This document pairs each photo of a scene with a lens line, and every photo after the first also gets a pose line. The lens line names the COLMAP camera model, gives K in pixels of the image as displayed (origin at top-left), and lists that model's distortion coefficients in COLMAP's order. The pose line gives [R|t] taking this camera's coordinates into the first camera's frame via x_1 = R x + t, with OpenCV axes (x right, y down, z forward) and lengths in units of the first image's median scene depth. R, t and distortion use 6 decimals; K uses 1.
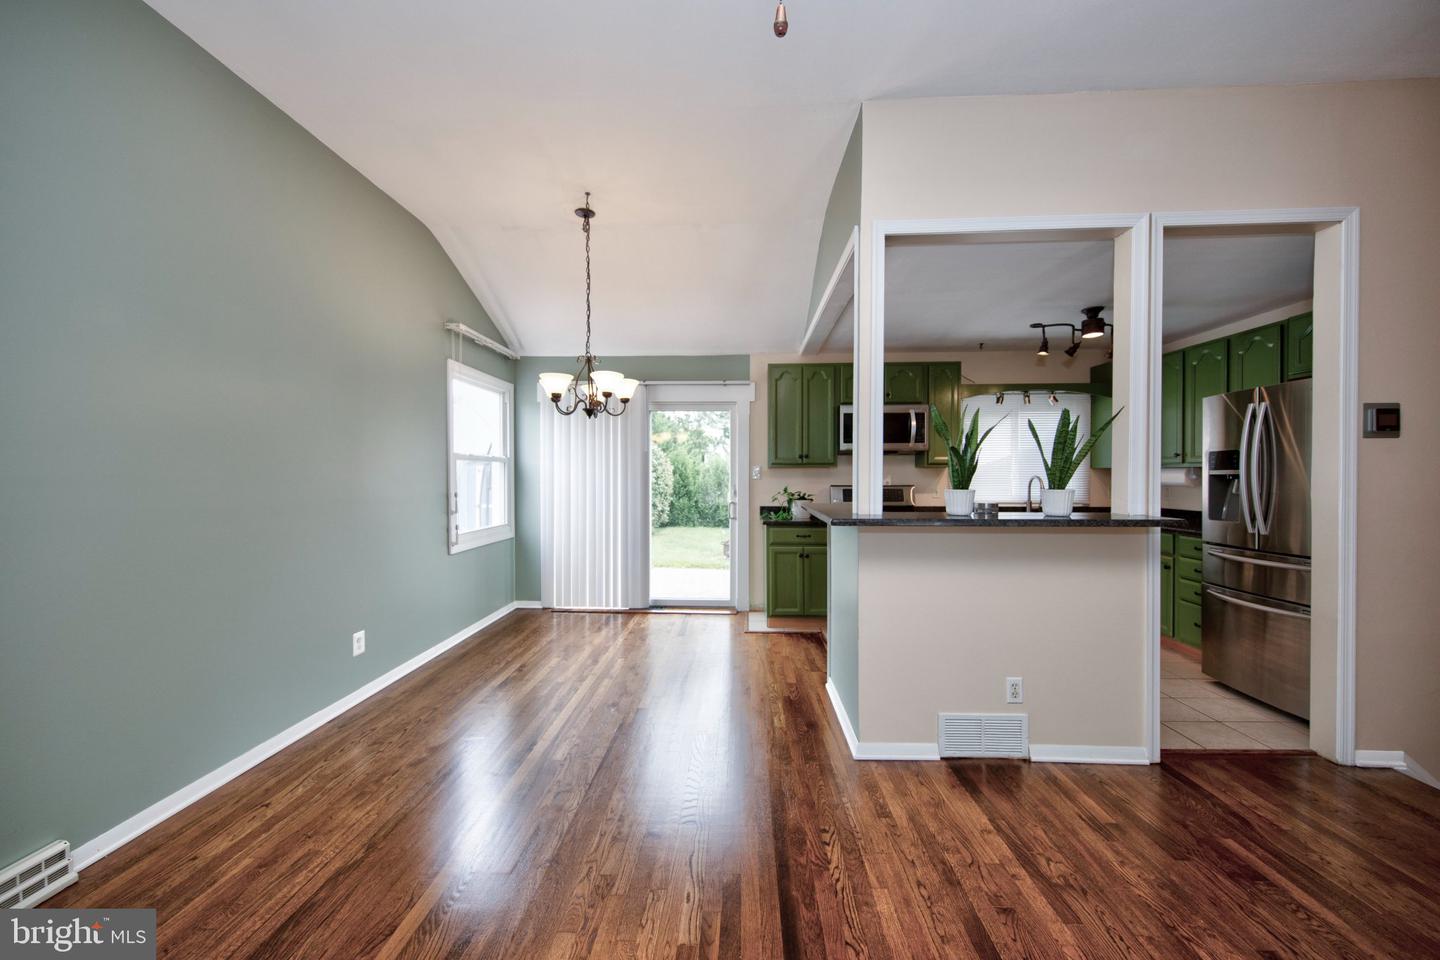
lens RADIAL K [[538.0, 0, 718.7], [0, 538.0, 478.5], [0, 0, 1]] dist [0.002666, 0.000150]
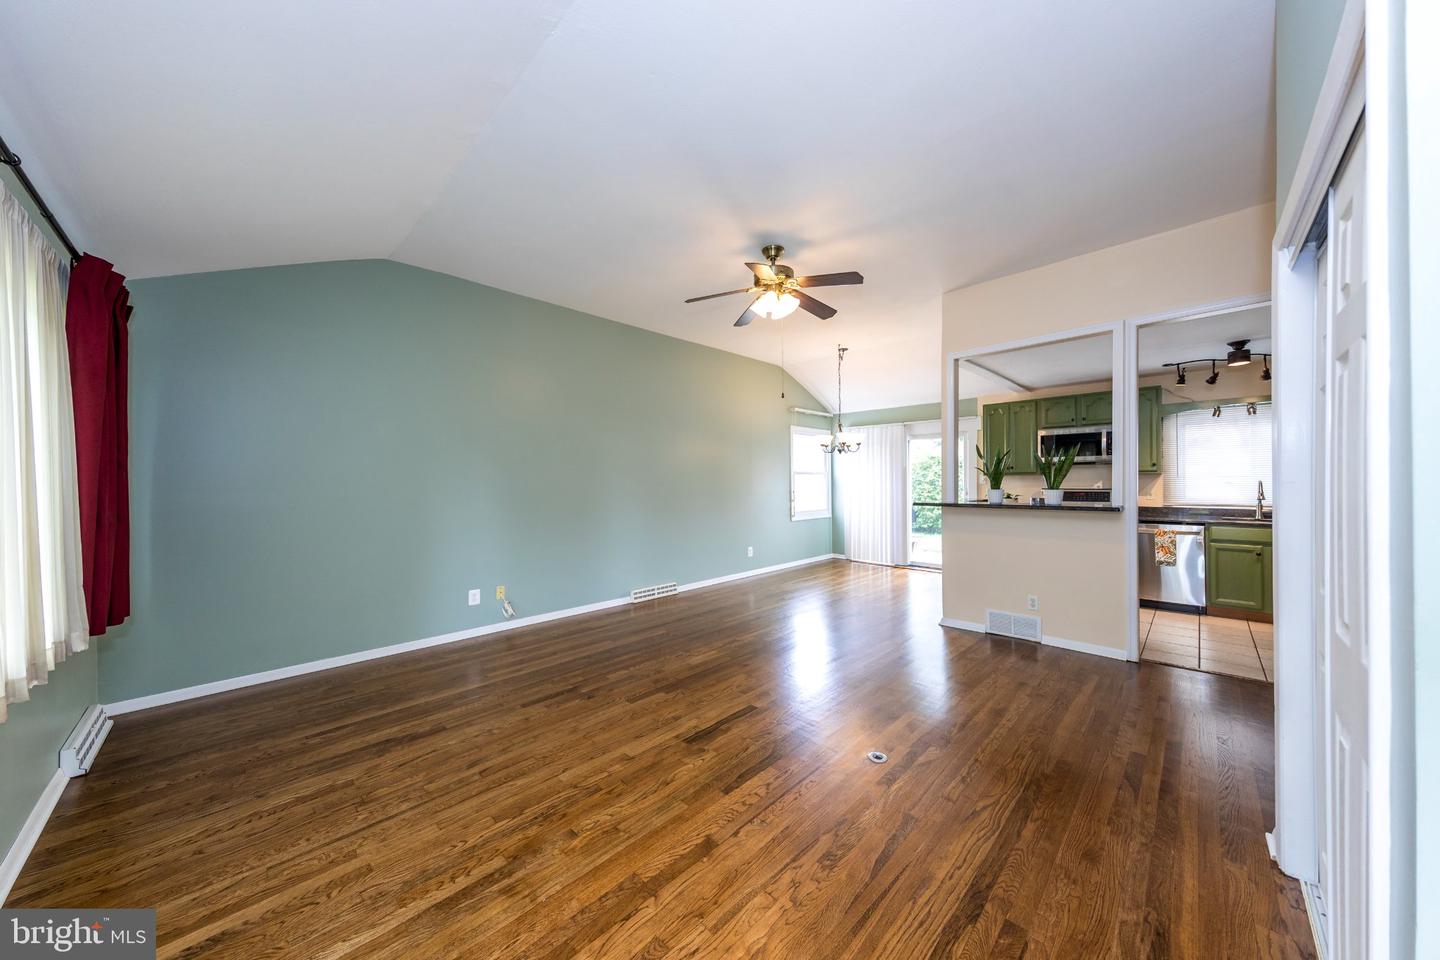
lens RADIAL K [[486.7, 0, 720.0], [0, 486.7, 480.0], [0, 0, 1]] dist [0.010159, 0.000008]
pose [[0.740298, -0.006882, -0.672244, 0.515912], [0.001324, 0.999961, -0.008779, 0.001050], [0.672278, 0.005609, 0.740278, -0.523850]]
